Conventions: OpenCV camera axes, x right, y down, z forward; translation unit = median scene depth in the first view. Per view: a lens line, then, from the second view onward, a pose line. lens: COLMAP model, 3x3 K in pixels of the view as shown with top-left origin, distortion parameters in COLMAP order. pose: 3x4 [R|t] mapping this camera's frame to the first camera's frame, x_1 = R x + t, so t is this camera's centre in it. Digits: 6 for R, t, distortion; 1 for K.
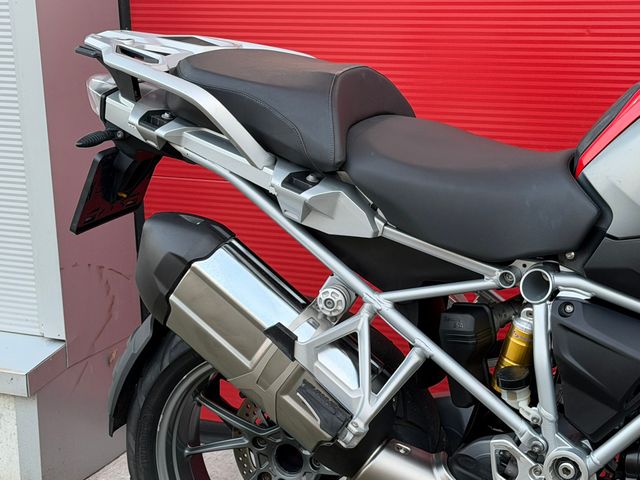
lens RADIAL K [[1383.4, 0, 316.5], [0, 1383.4, 243.6], [0, 0, 1]] dist [0.145687, 0.000000]
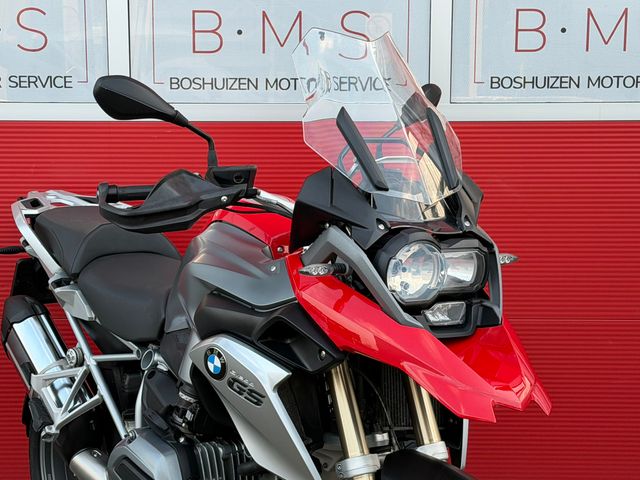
lens RADIAL K [[1383.4, 0, 309.3], [0, 1383.4, 249.0], [0, 0, 1]] dist [0.145687, 0.000000]
pose [[0.872797, 0.102980, -0.477095, 1.080926], [-0.161864, 0.983241, -0.083883, 0.008160], [0.460461, 0.150437, 0.874839, -0.366282]]
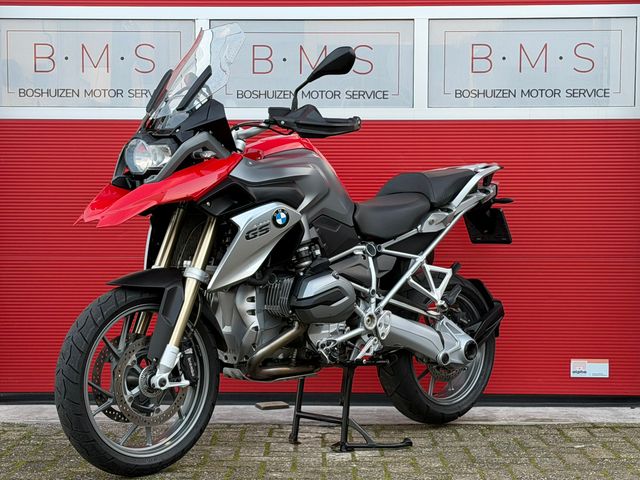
lens RADIAL K [[1383.4, 0, 311.5], [0, 1383.4, 254.8], [0, 0, 1]] dist [0.145687, 0.000000]
pose [[0.864130, 0.056248, -0.500116, 1.550167], [-0.168068, 0.968937, -0.181422, 0.472580], [0.474377, 0.240825, 0.846741, -1.073359]]
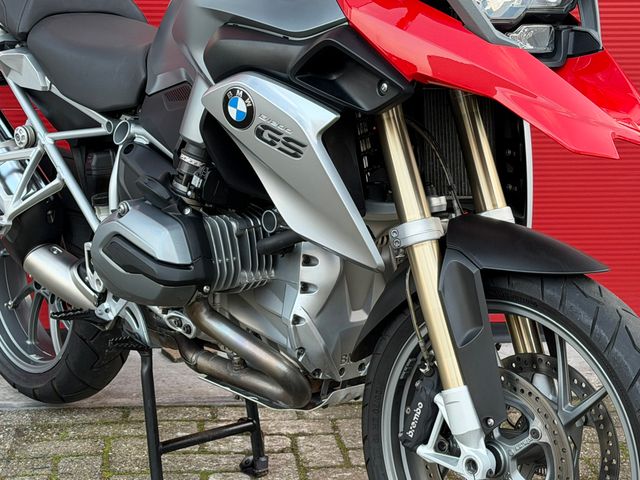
lens RADIAL K [[1383.4, 0, 318.0], [0, 1383.4, 264.3], [0, 0, 1]] dist [0.145687, 0.000000]
pose [[0.917209, 0.138953, -0.373390, 0.849293], [-0.149760, 0.988722, 0.000065, 0.127545], [0.369188, 0.055859, 0.927675, -0.184789]]
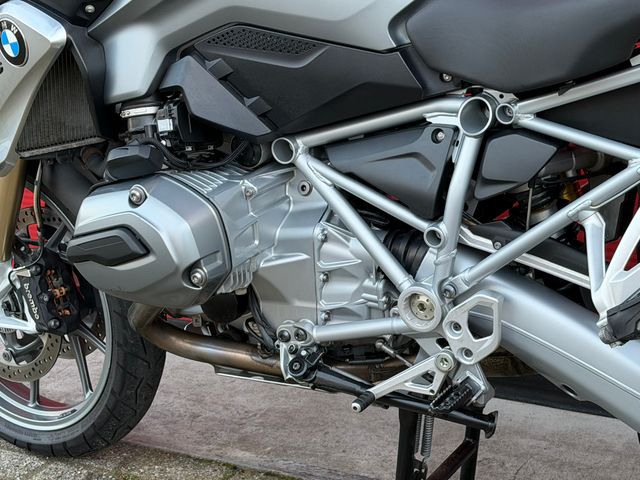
lens RADIAL K [[1383.4, 0, 321.1], [0, 1383.4, 244.1], [0, 0, 1]] dist [0.145687, 0.000000]
pose [[-0.248895, 0.364817, -0.897195, 1.242648], [-0.166298, 0.896493, 0.410665, -0.277978], [0.954147, 0.251415, -0.162464, 1.151079]]
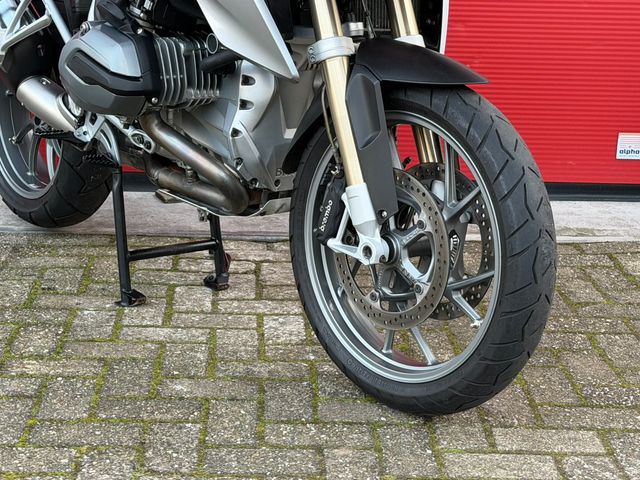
lens RADIAL K [[1383.4, 0, 326.0], [0, 1383.4, 255.8], [0, 0, 1]] dist [0.145687, 0.000000]
pose [[0.892501, 0.190144, -0.409007, 1.047812], [-0.183915, 0.981406, 0.054924, 0.203271], [0.411846, 0.026203, 0.910877, -0.279559]]
